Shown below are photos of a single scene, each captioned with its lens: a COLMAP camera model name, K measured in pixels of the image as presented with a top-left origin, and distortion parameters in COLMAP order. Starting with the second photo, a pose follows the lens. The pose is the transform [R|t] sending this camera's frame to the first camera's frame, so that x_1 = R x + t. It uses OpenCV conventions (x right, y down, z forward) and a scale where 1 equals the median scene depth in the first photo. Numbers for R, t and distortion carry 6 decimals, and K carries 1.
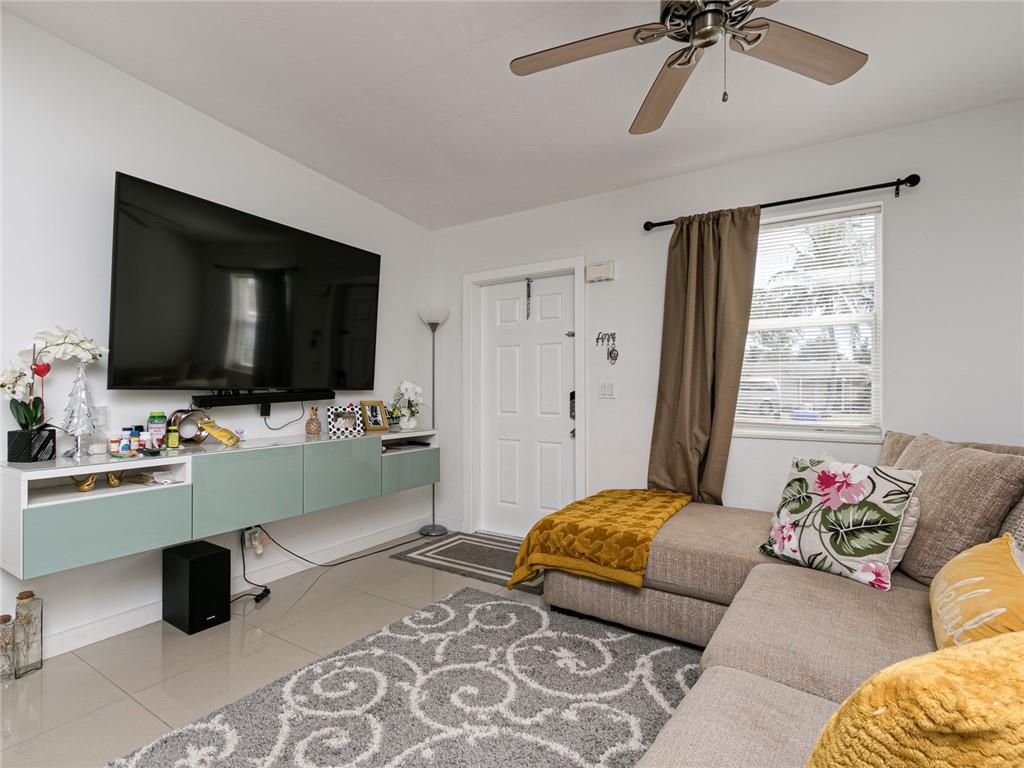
lens RADIAL K [[527.8, 0, 492.6], [0, 527.8, 386.0], [0, 0, 1]] dist [0.003254, 0.000694]
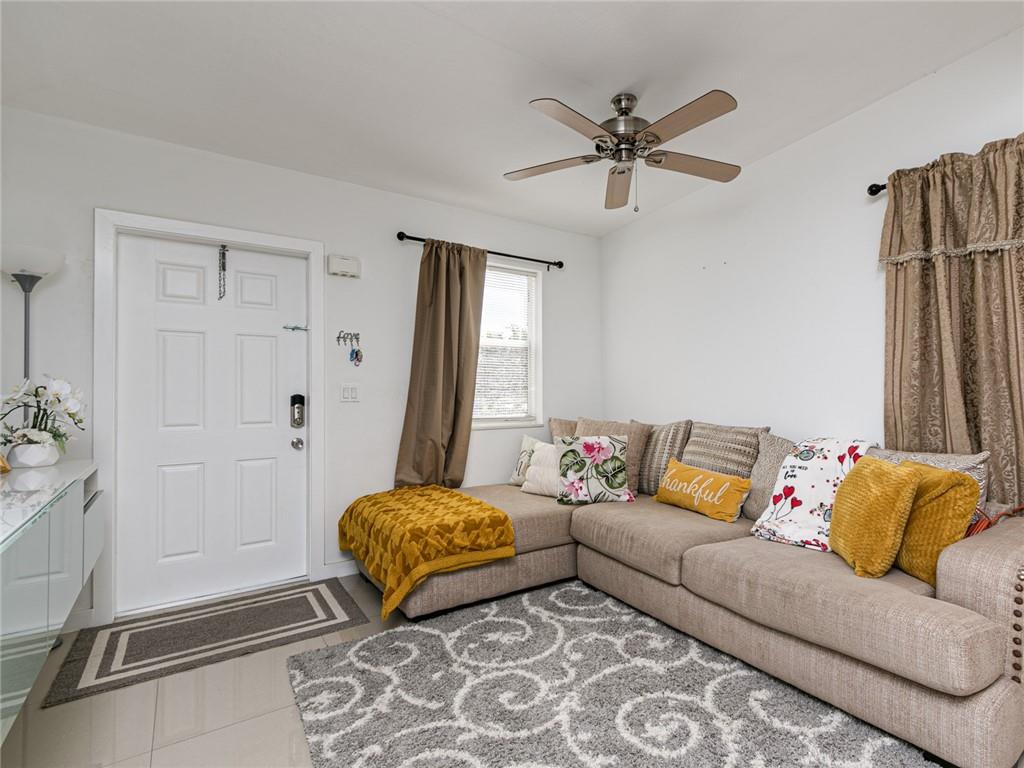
lens RADIAL K [[508.4, 0, 587.1], [0, 508.4, 385.2], [0, 0, 1]] dist [0.000238, 0.000343]
pose [[0.315476, 0.007761, 0.948902, -0.744062], [-0.003156, 0.999970, -0.007129, -0.002080], [-0.948928, -0.000746, 0.315491, 0.456573]]
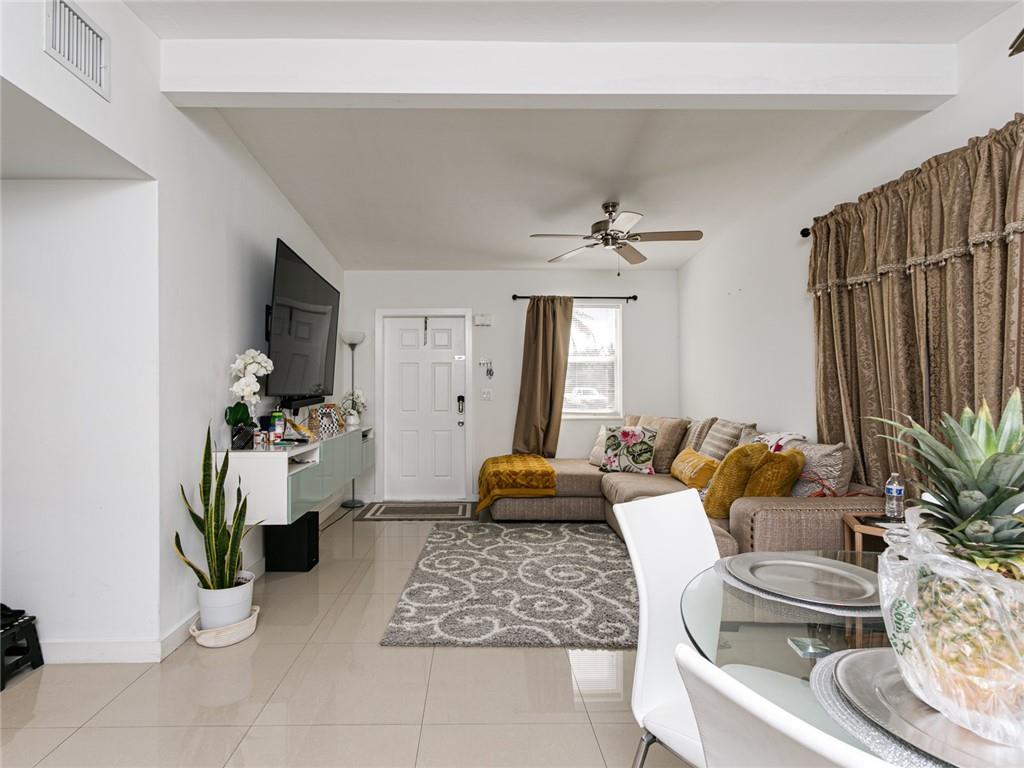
lens RADIAL K [[520.4, 0, 512.0], [0, 520.4, 384.0], [0, 0, 1]] dist [0.000420, -0.000320]
pose [[0.795058, 0.007751, 0.606483, -0.980266], [-0.001930, 0.999946, -0.010251, -0.012959], [-0.606530, 0.006980, 0.795030, -0.424261]]
